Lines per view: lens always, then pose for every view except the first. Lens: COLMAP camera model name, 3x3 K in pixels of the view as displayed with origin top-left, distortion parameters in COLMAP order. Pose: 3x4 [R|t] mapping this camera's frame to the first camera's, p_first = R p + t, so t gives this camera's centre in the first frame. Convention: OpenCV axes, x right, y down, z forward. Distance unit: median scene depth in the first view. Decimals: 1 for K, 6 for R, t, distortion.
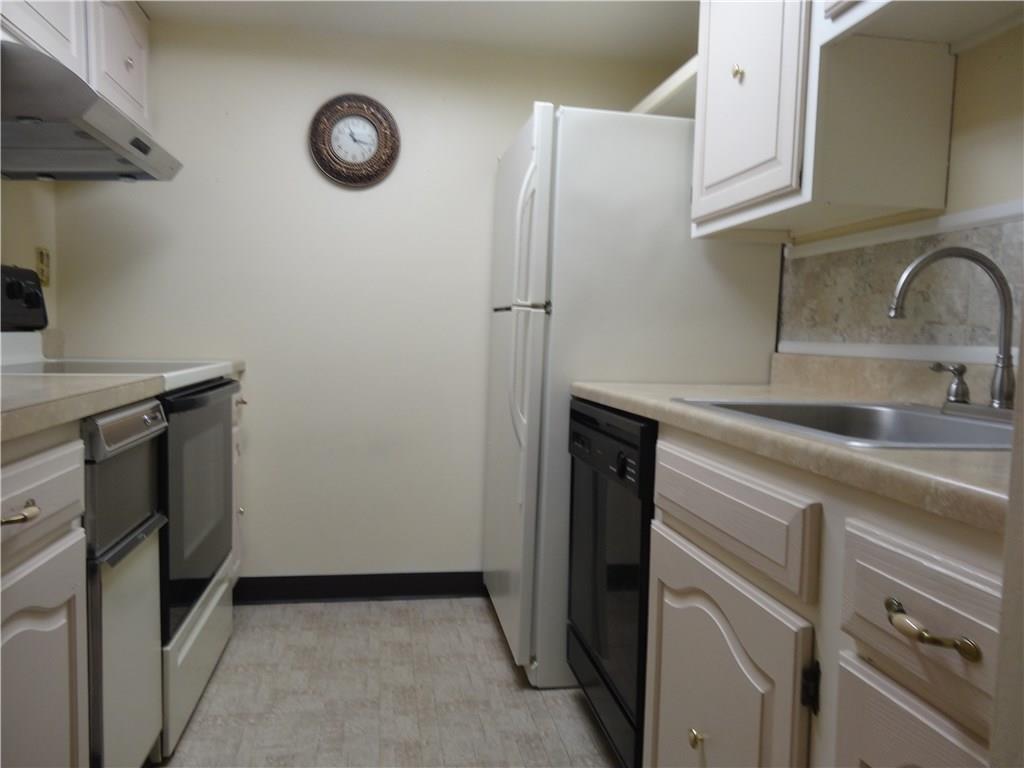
lens RADIAL K [[750.9, 0, 512.0], [0, 750.9, 384.0], [0, 0, 1]] dist [-0.008916, 0.001156]
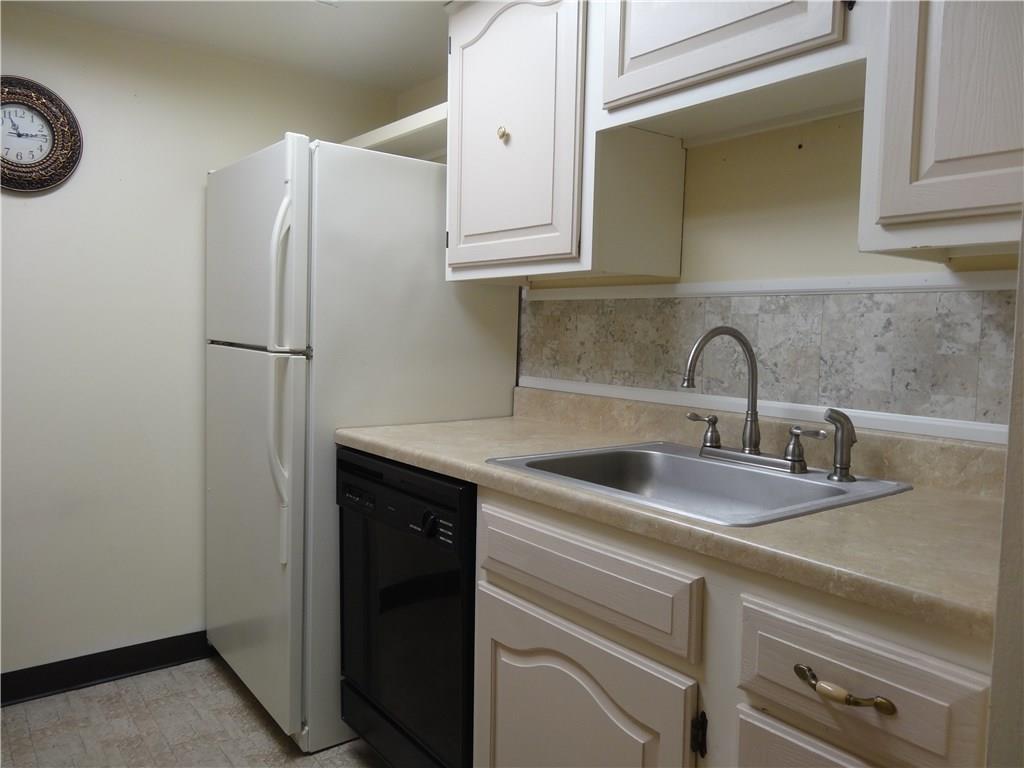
lens RADIAL K [[750.9, 0, 512.0], [0, 750.9, 384.0], [0, 0, 1]] dist [-0.008916, 0.001156]
pose [[0.883826, -0.043665, 0.465773, -0.218058], [0.034561, 0.999008, 0.028073, -0.105530], [-0.466537, -0.008714, 0.884459, 0.066182]]
